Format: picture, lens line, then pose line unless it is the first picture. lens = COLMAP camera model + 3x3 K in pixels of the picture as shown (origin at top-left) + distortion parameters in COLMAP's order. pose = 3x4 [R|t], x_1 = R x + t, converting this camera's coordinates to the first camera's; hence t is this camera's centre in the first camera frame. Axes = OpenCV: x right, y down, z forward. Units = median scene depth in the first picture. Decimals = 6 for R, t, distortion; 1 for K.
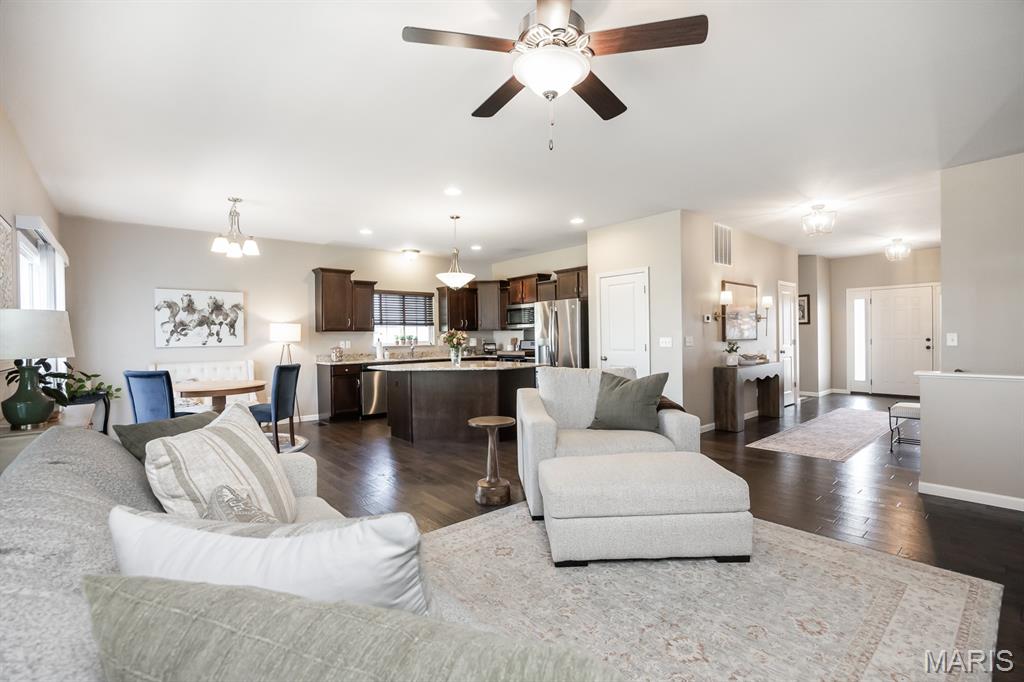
lens RADIAL K [[454.5, 0, 509.0], [0, 454.5, 338.6], [0, 0, 1]] dist [0.002311, -0.000122]
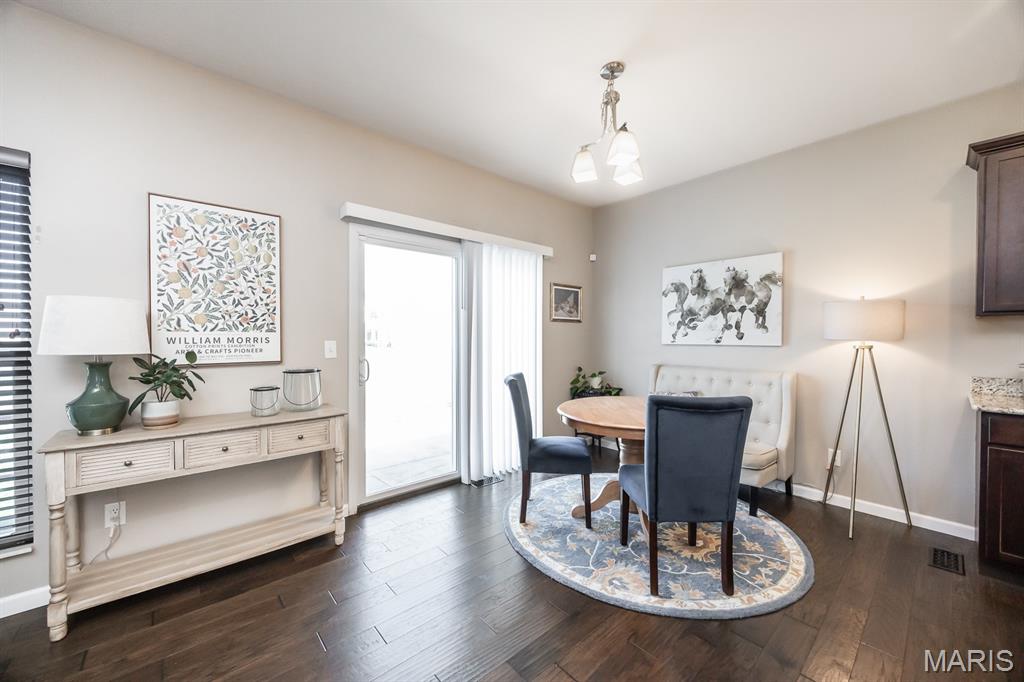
lens RADIAL K [[388.6, 0, 519.9], [0, 388.6, 337.6], [0, 0, 1]] dist [-0.004694, 0.000669]
pose [[0.027984, 0.016982, -0.999464, -0.097133], [-0.004047, 0.999849, 0.016875, -0.001654], [0.999600, 0.003572, 0.028048, 0.588636]]
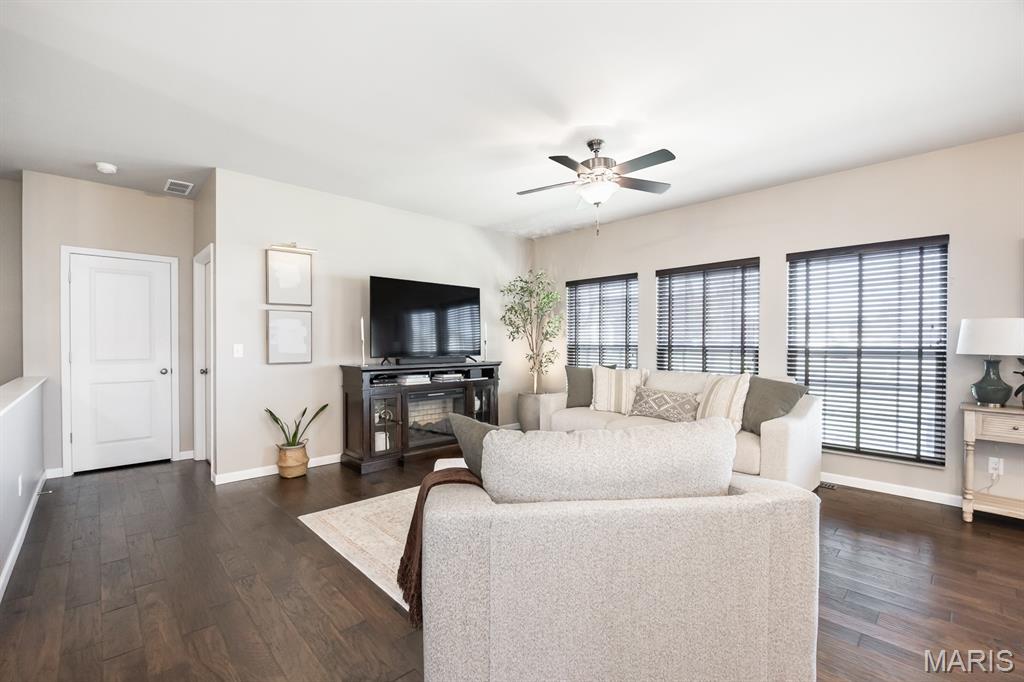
lens RADIAL K [[437.3, 0, 507.1], [0, 437.3, 351.8], [0, 0, 1]] dist [-0.003952, 0.000393]
pose [[-0.997440, 0.014496, -0.070021, 0.150358], [0.012747, 0.999597, 0.025349, -0.005522], [0.070360, 0.024392, -0.997223, 0.717060]]
